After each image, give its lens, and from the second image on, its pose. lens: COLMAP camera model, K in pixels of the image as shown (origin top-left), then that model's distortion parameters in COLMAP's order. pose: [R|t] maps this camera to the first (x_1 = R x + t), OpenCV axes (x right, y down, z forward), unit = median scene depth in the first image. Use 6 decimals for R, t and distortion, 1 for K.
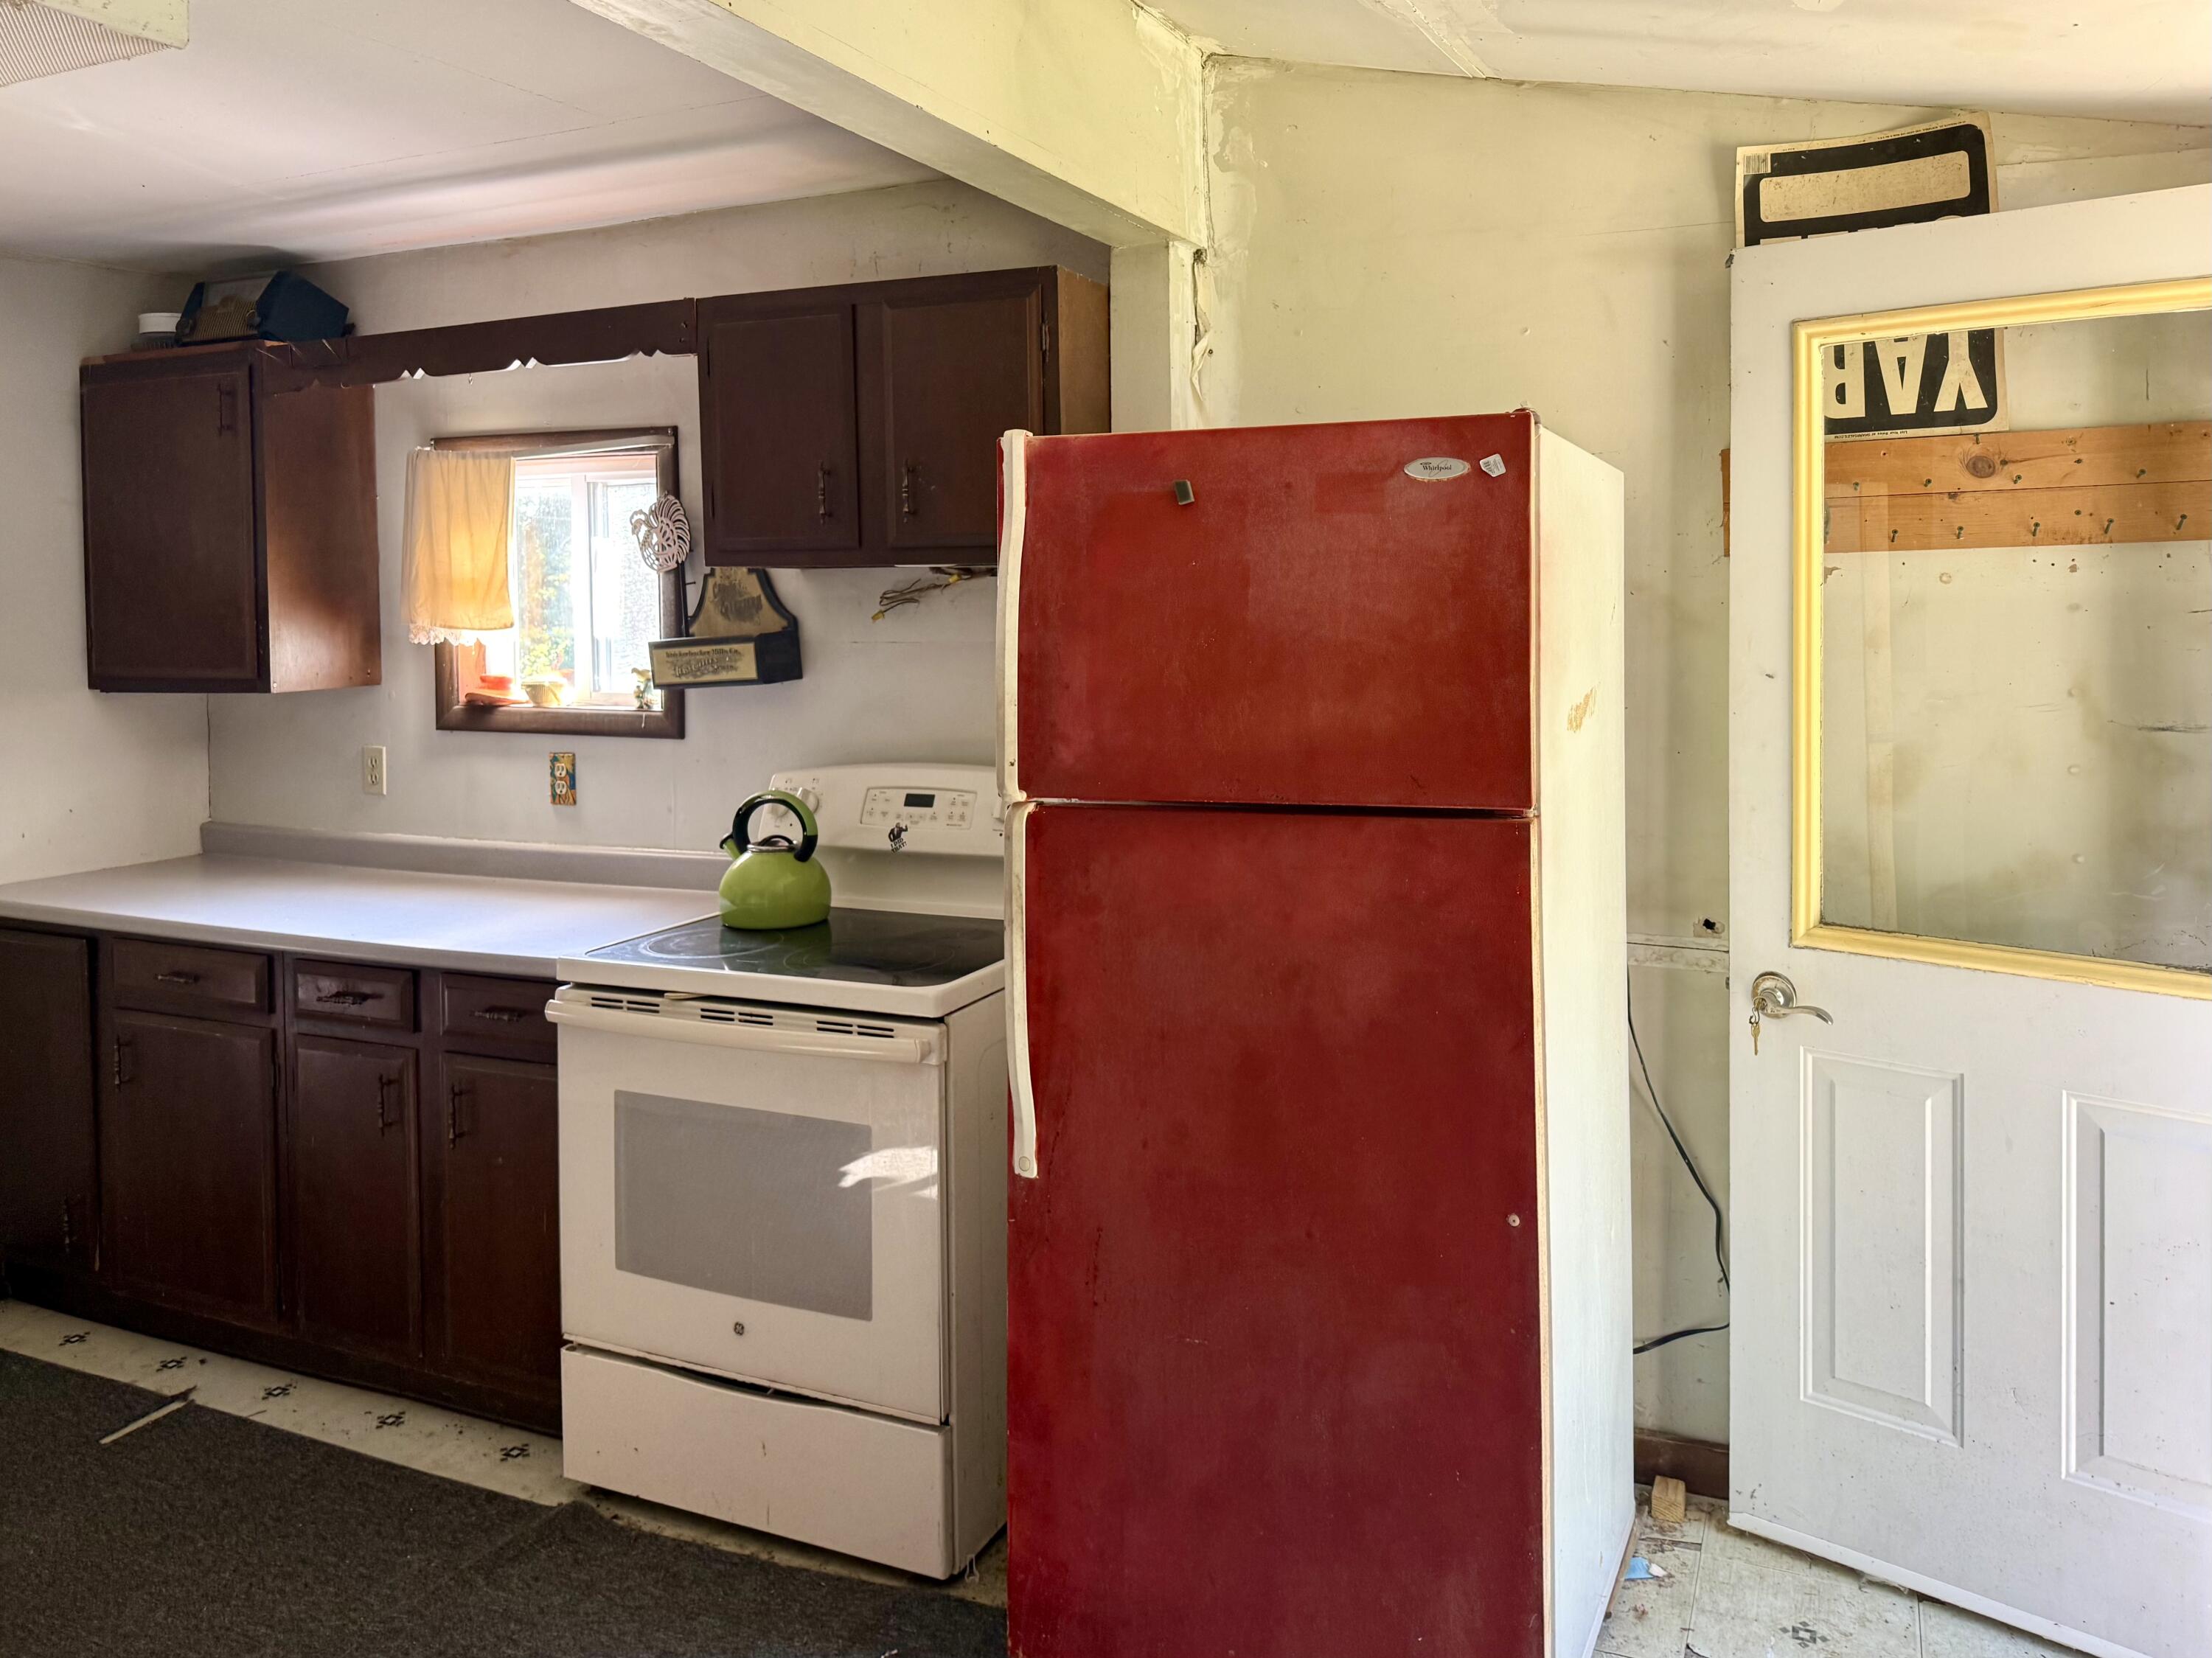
lens RADIAL K [[1562.5, 0, 1103.9], [0, 1562.5, 740.4], [0, 0, 1]] dist [-0.005156, -0.004344]
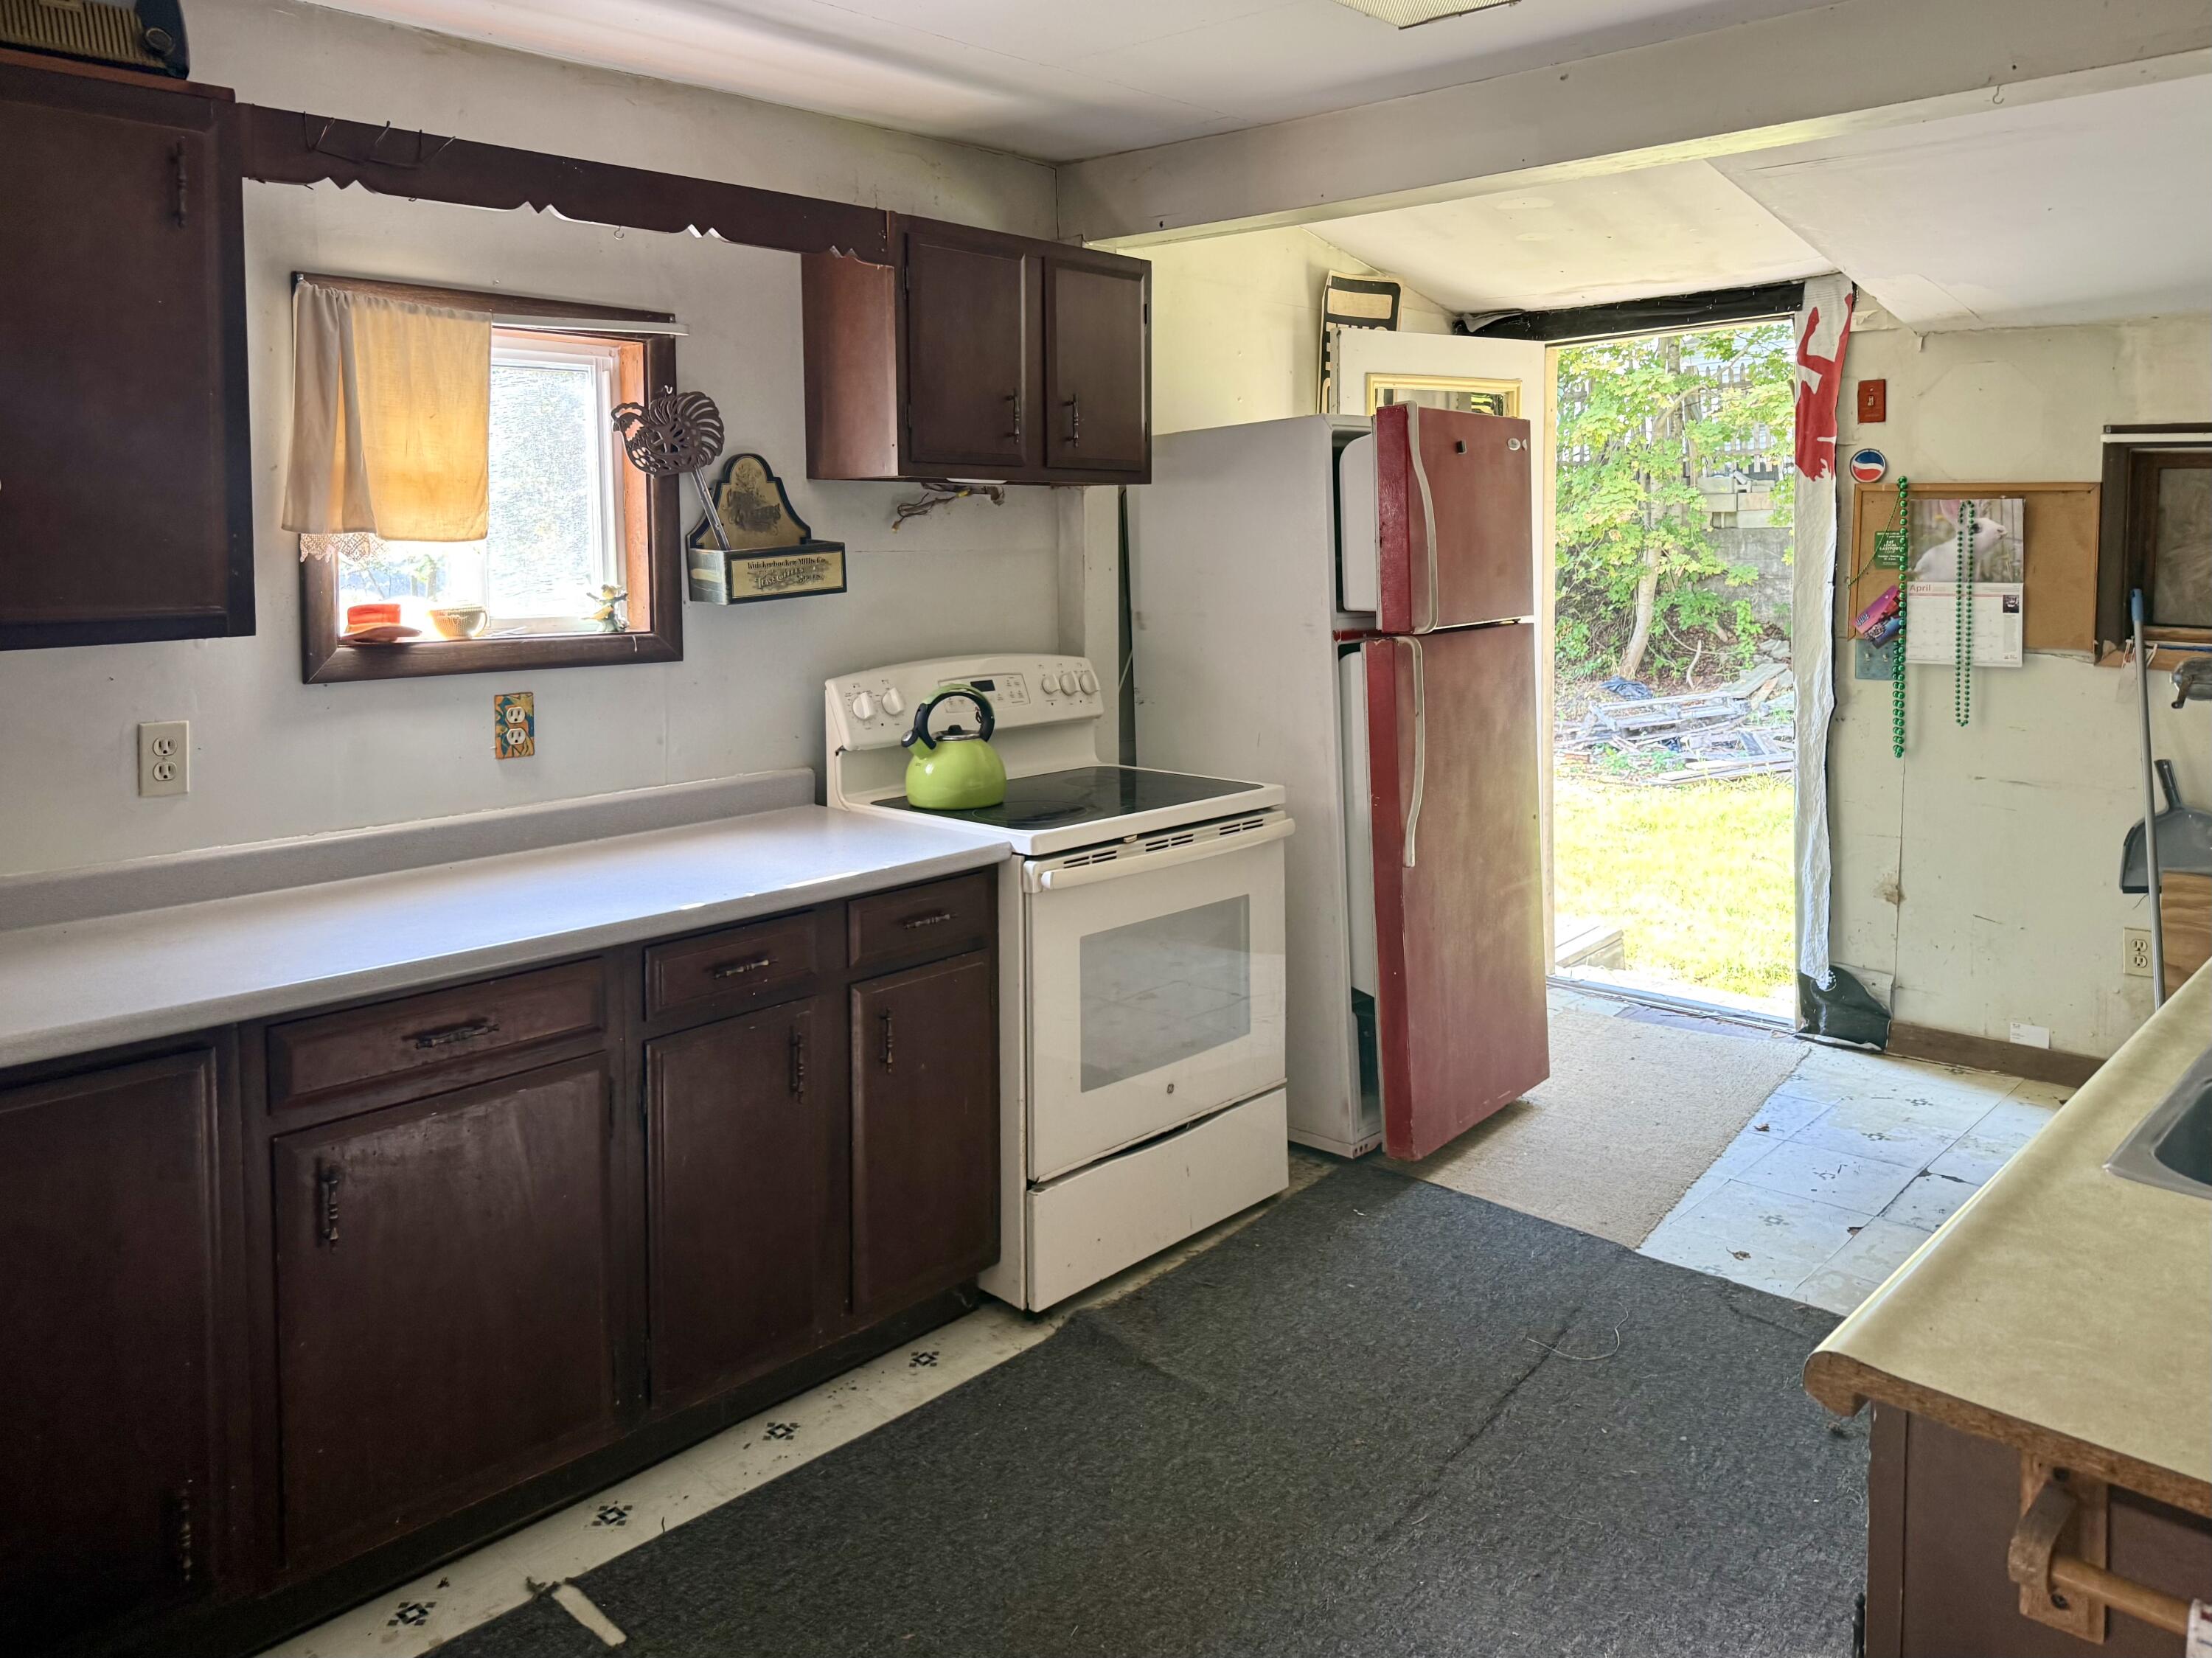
lens RADIAL K [[1576.5, 0, 1103.2], [0, 1576.5, 761.1], [0, 0, 1]] dist [0.057469, -0.121840]
pose [[0.347622, -0.127280, 0.928956, -1.130958], [0.081171, 0.991109, 0.105422, -0.021391], [-0.934115, 0.038757, 0.354863, 0.470547]]
